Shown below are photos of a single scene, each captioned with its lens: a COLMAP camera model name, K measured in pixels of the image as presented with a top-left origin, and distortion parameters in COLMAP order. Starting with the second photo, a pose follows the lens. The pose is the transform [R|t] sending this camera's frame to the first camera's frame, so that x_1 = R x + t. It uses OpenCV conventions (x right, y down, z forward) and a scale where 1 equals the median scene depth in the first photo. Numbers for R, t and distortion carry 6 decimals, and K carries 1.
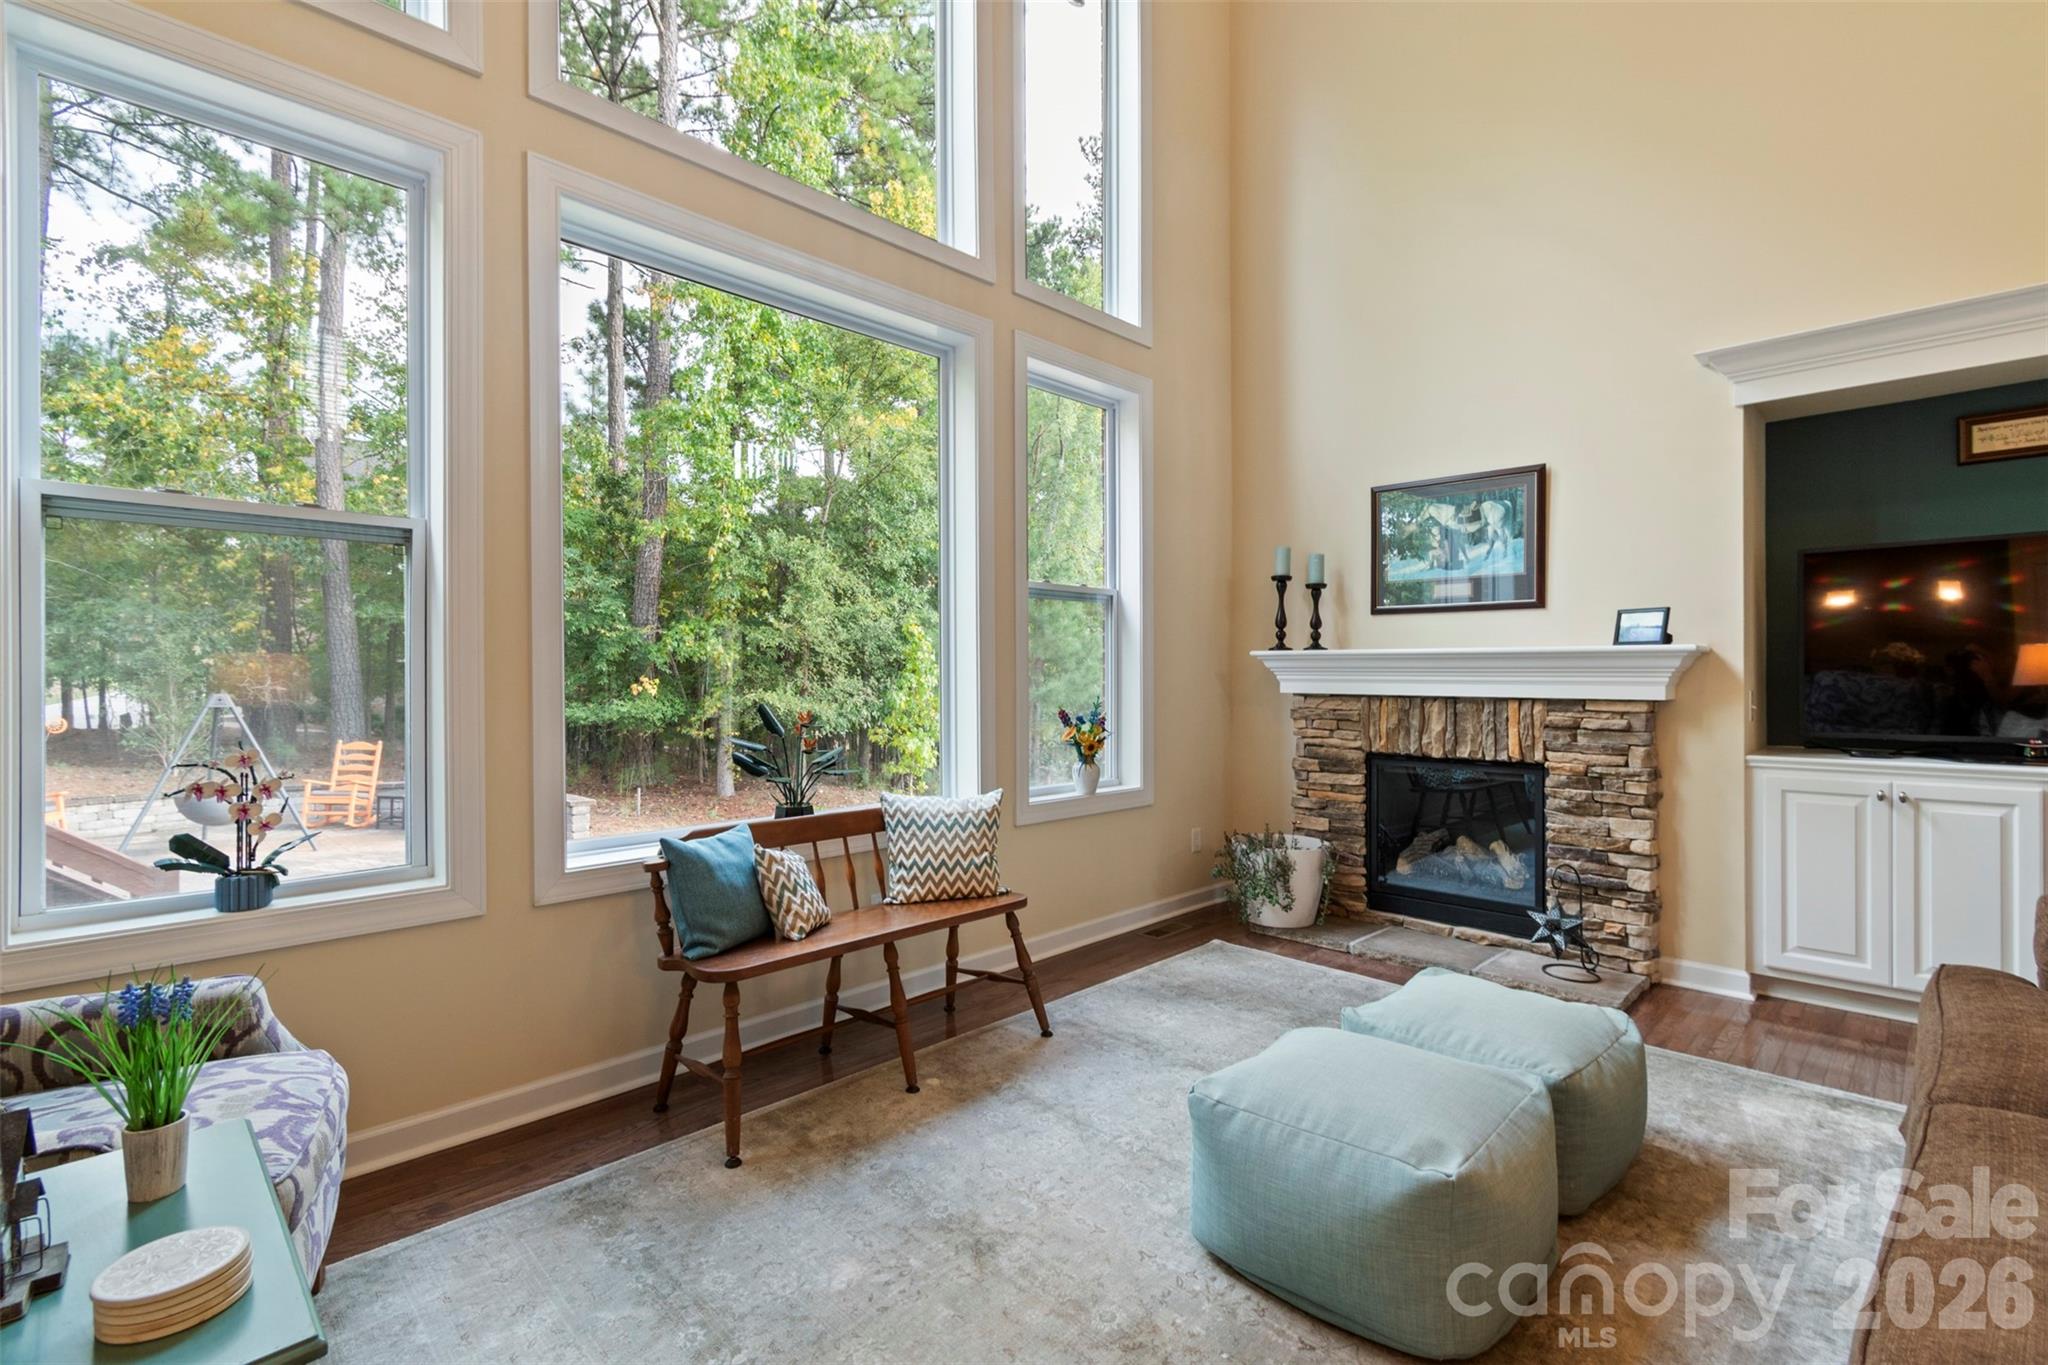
lens RADIAL K [[927.1, 0, 1017.4], [0, 927.1, 680.8], [0, 0, 1]] dist [0.005448, -0.000953]
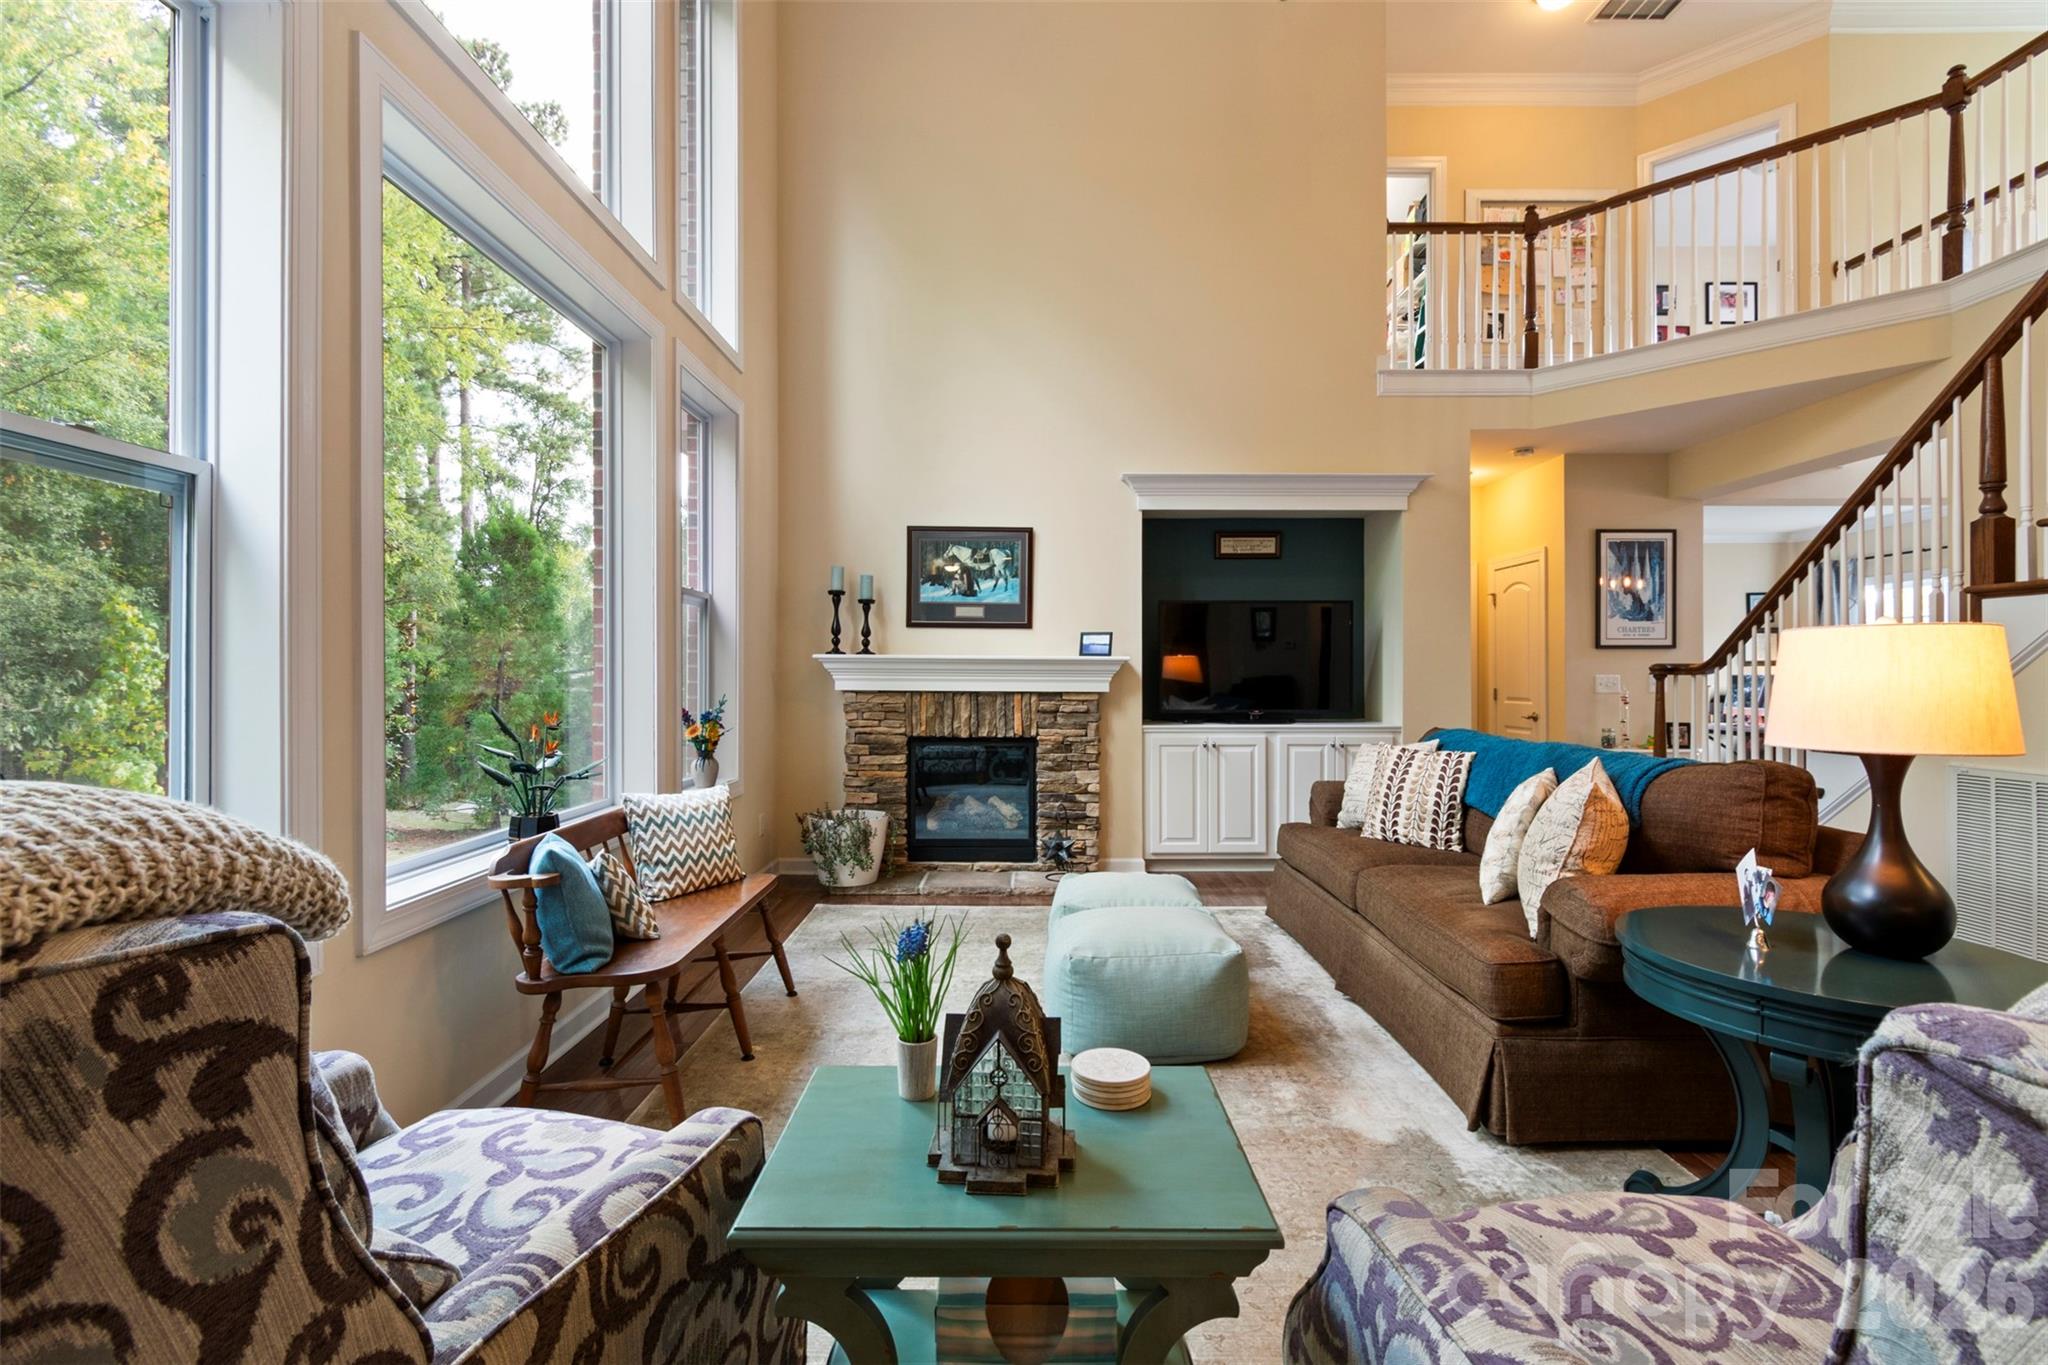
lens RADIAL K [[927.1, 0, 1019.4], [0, 927.1, 675.6], [0, 0, 1]] dist [0.005448, -0.000953]
pose [[0.706305, 0.002403, 0.707904, -0.452477], [0.001495, 0.999987, -0.004885, 0.000867], [-0.707906, 0.004509, 0.706292, 0.007678]]
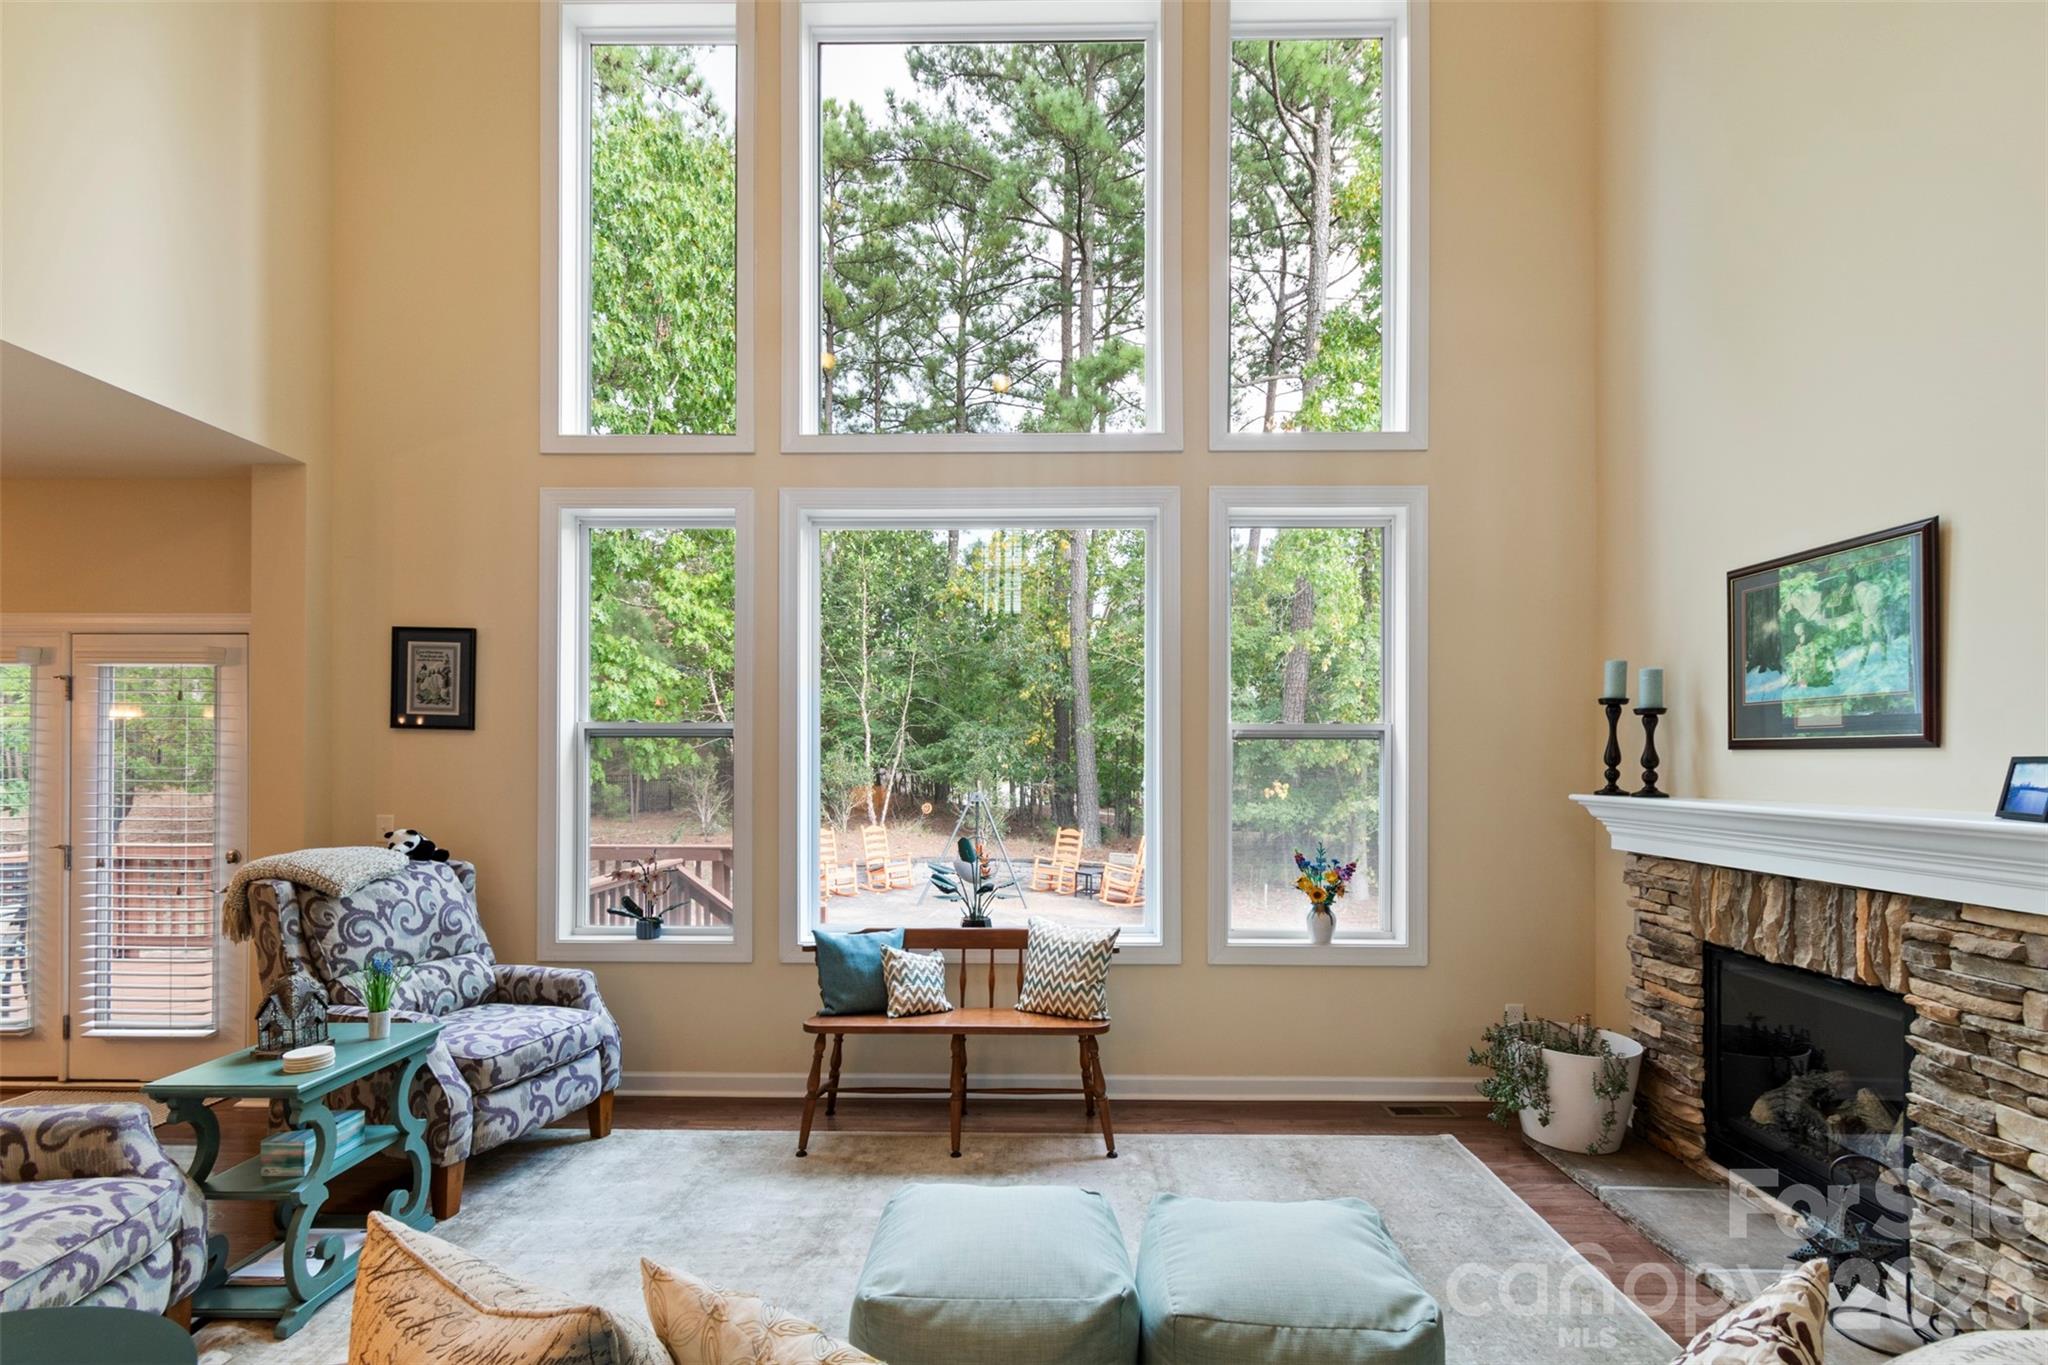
lens RADIAL K [[927.1, 0, 1012.2], [0, 927.1, 774.2], [0, 0, 1]] dist [0.005448, -0.000953]
pose [[0.691529, 0.008127, -0.722303, 0.588057], [-0.006284, 0.999967, 0.005235, -0.059655], [0.722322, 0.000918, 0.691557, 0.120045]]
